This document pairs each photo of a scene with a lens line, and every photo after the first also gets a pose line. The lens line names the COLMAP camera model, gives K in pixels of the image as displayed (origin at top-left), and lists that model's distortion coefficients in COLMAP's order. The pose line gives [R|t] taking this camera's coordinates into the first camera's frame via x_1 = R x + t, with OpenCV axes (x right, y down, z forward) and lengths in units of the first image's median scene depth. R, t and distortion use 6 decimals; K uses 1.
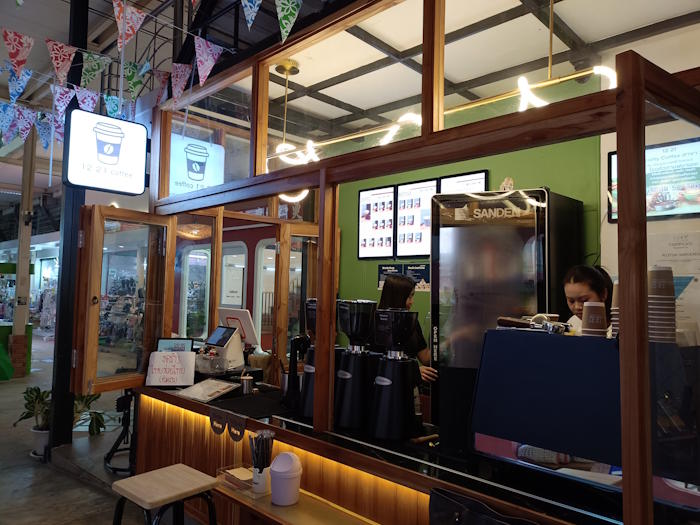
lens RADIAL K [[515.8, 0, 350.8], [0, 515.8, 261.1], [0, 0, 1]] dist [0.036992, -0.024711]
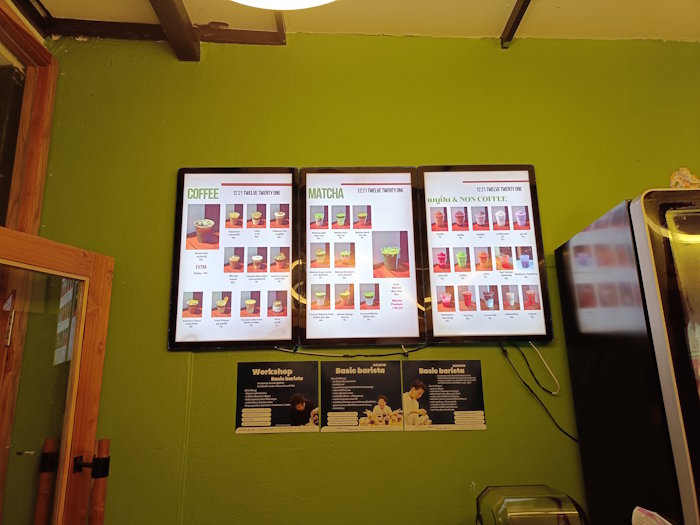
lens RADIAL K [[515.8, 0, 348.4], [0, 515.8, 263.5], [0, 0, 1]] dist [0.036992, -0.024711]
pose [[0.710943, 0.134889, 0.690192, -0.172296], [-0.002454, 0.981902, -0.189372, 0.007426], [-0.703246, 0.132939, 0.698407, 0.723724]]
